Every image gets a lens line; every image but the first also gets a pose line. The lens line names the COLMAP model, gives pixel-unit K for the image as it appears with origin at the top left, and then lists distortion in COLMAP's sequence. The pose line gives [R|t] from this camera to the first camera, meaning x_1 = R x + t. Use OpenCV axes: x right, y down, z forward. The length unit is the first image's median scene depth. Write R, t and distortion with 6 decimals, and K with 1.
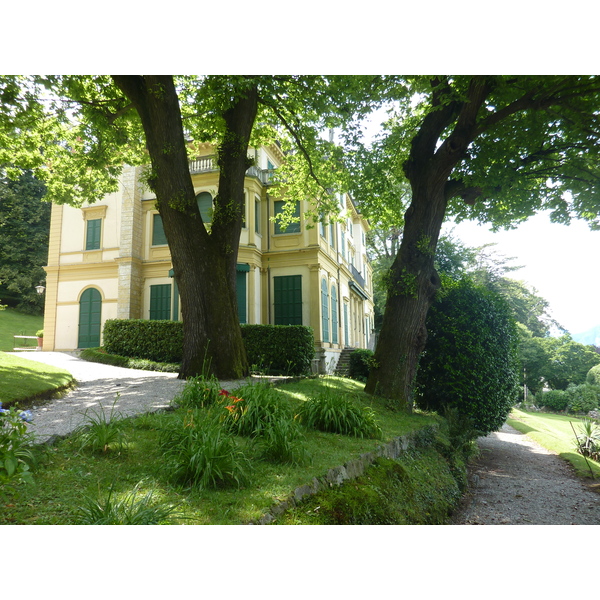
lens RADIAL K [[459.6, 0, 299.2], [0, 459.6, 298.7], [0, 0, 1]] dist [-0.023794, -0.007050]
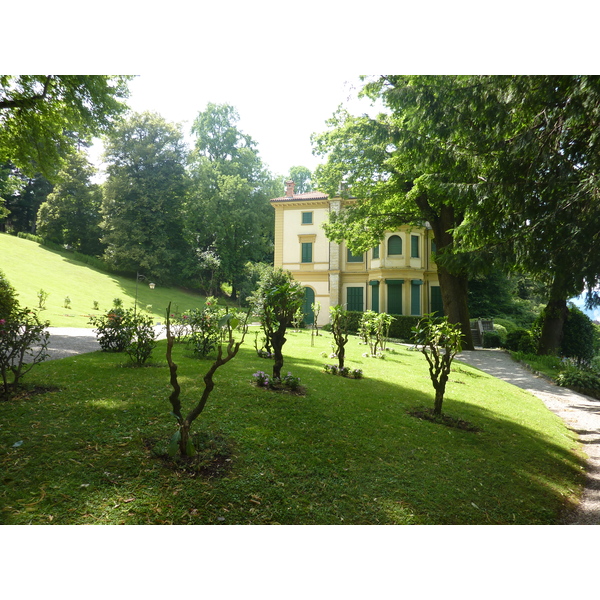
lens RADIAL K [[459.6, 0, 299.3], [0, 459.6, 300.1], [0, 0, 1]] dist [-0.023794, -0.007050]
pose [[0.999520, 0.030965, 0.000232, -0.487367], [-0.030872, 0.995887, 0.085187, -0.115586], [0.002407, -0.085154, 0.996365, -0.603150]]
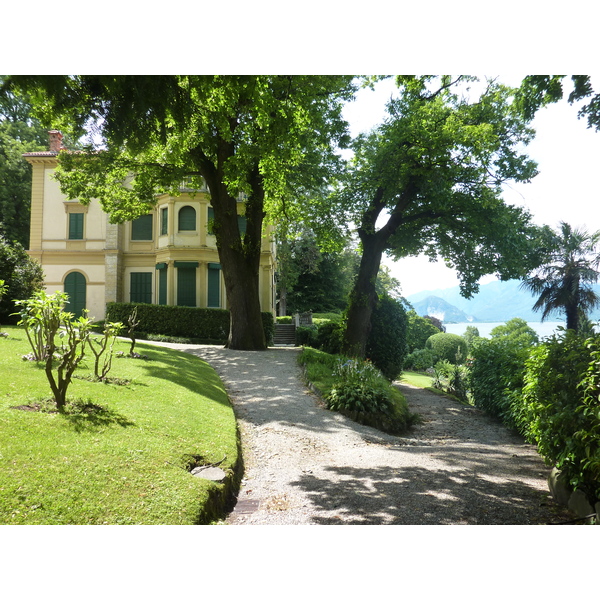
lens RADIAL K [[459.6, 0, 297.9], [0, 459.6, 301.8], [0, 0, 1]] dist [-0.023794, -0.007050]
pose [[0.954256, 0.026578, 0.297807, -0.257901], [-0.051921, 0.995638, 0.077513, -0.069357], [-0.294448, -0.089430, 0.951474, -0.320337]]
